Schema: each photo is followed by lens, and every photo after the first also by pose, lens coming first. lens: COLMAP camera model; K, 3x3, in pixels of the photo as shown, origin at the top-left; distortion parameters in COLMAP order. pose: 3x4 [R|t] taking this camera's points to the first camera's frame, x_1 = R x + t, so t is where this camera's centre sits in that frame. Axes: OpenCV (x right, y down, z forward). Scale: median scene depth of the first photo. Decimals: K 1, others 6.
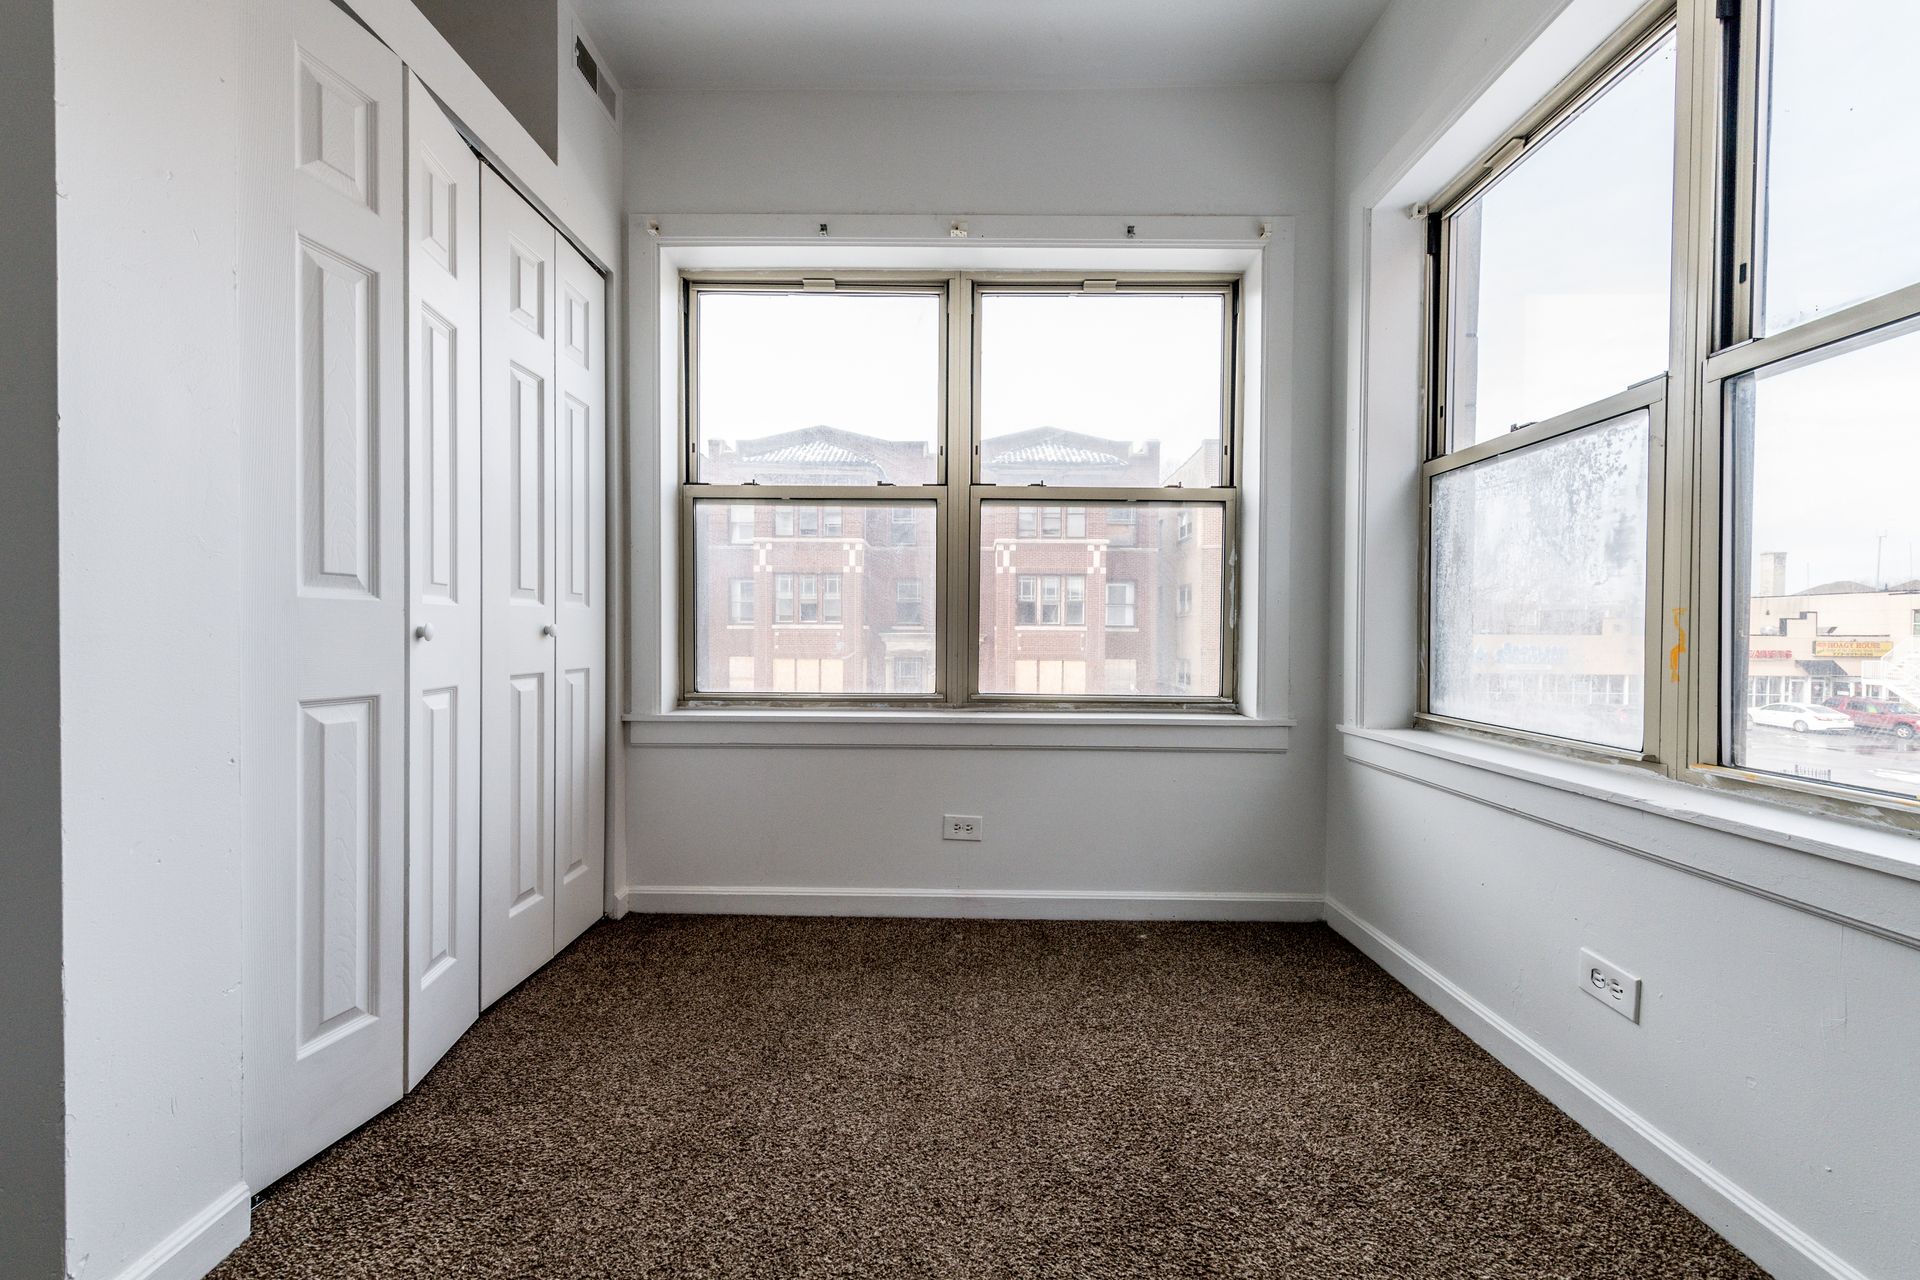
lens RADIAL K [[786.4, 0, 962.7], [0, 786.4, 635.0], [0, 0, 1]] dist [0.012304, -0.004723]
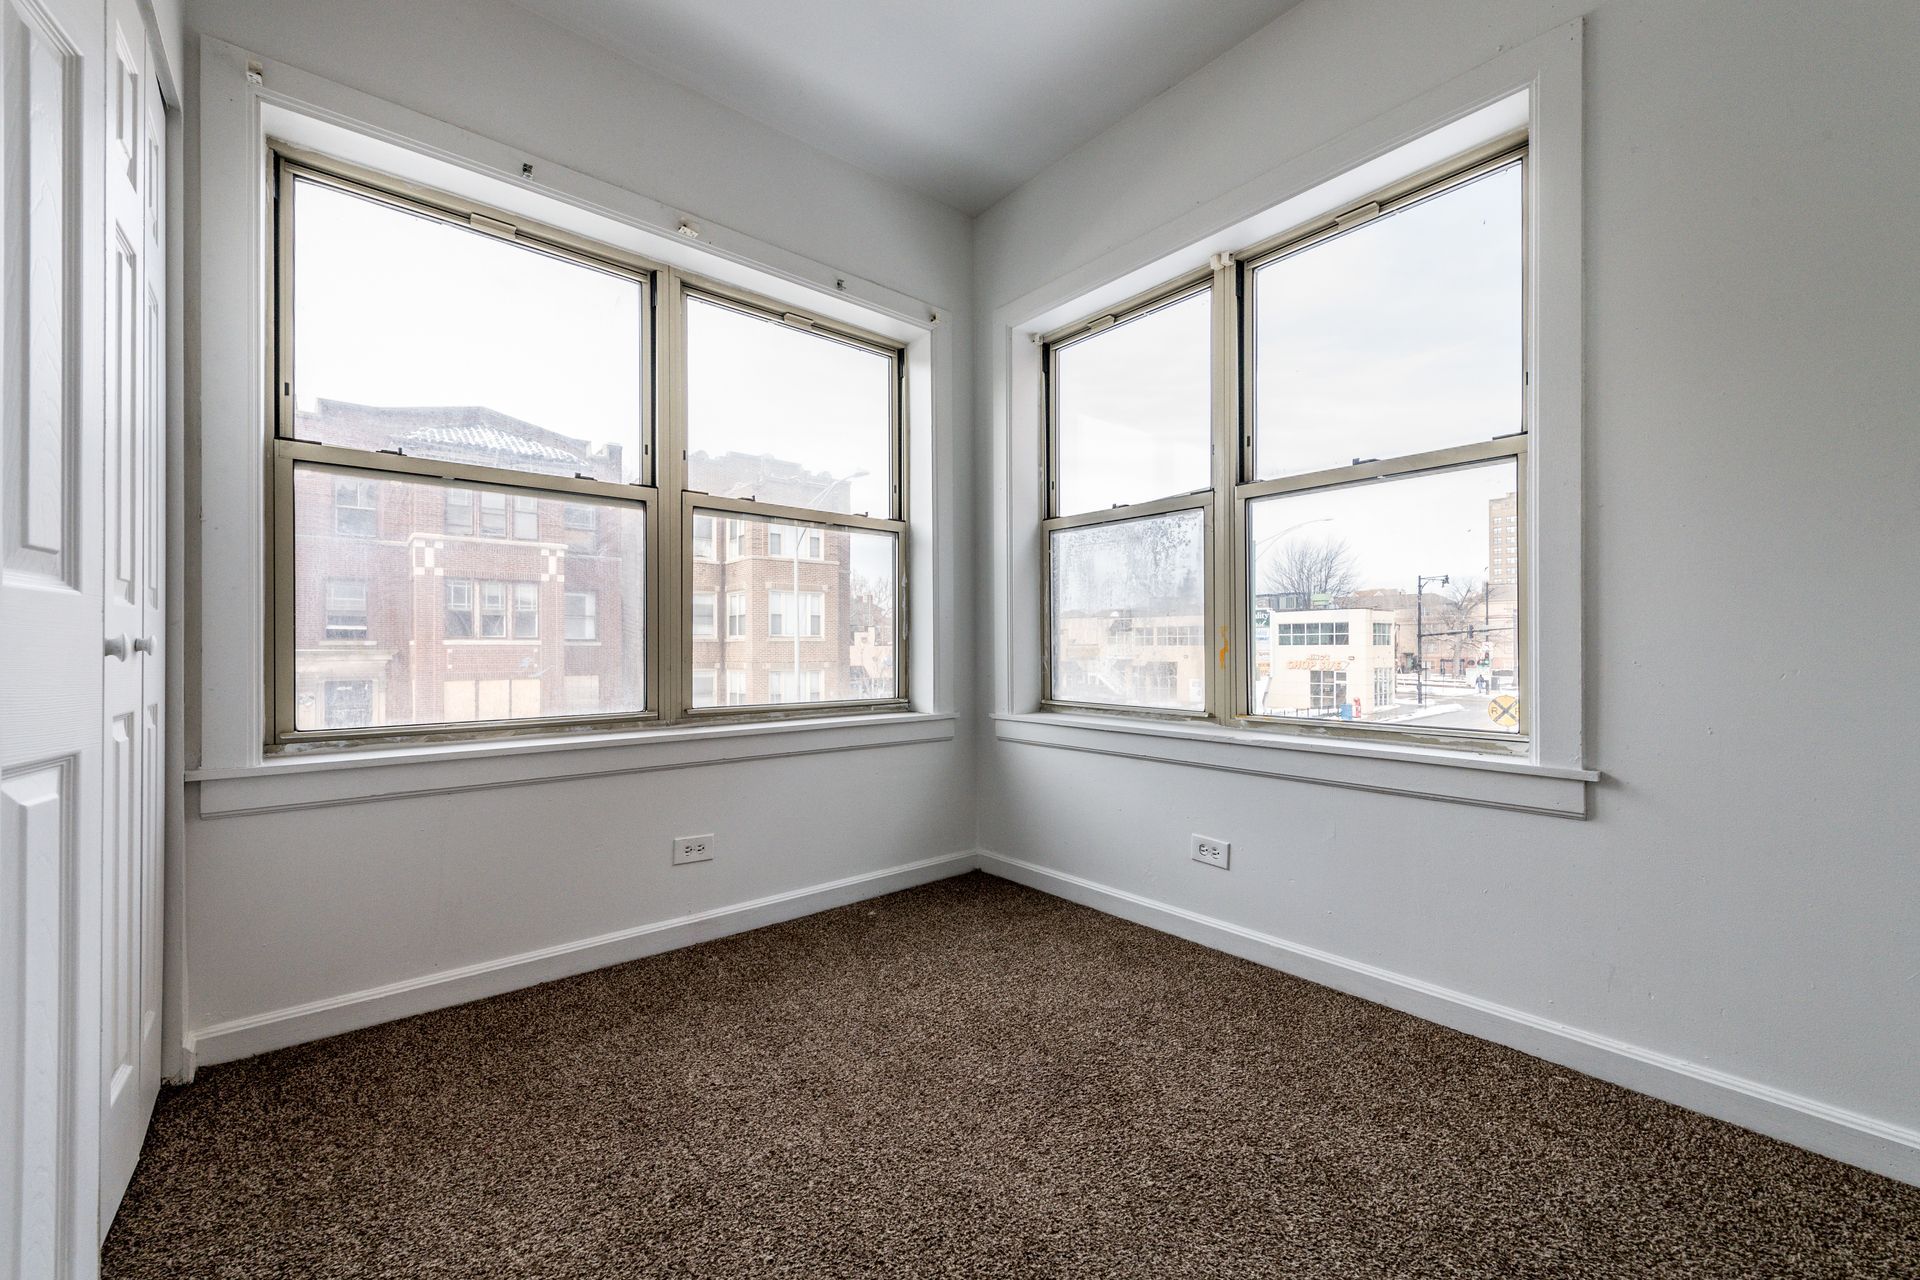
lens RADIAL K [[786.4, 0, 968.7], [0, 786.4, 630.6], [0, 0, 1]] dist [0.012304, -0.004723]
pose [[0.739552, 0.005192, 0.673080, -0.408328], [0.010202, 0.999769, -0.018921, 0.001433], [-0.673022, 0.020860, 0.739328, 0.063453]]
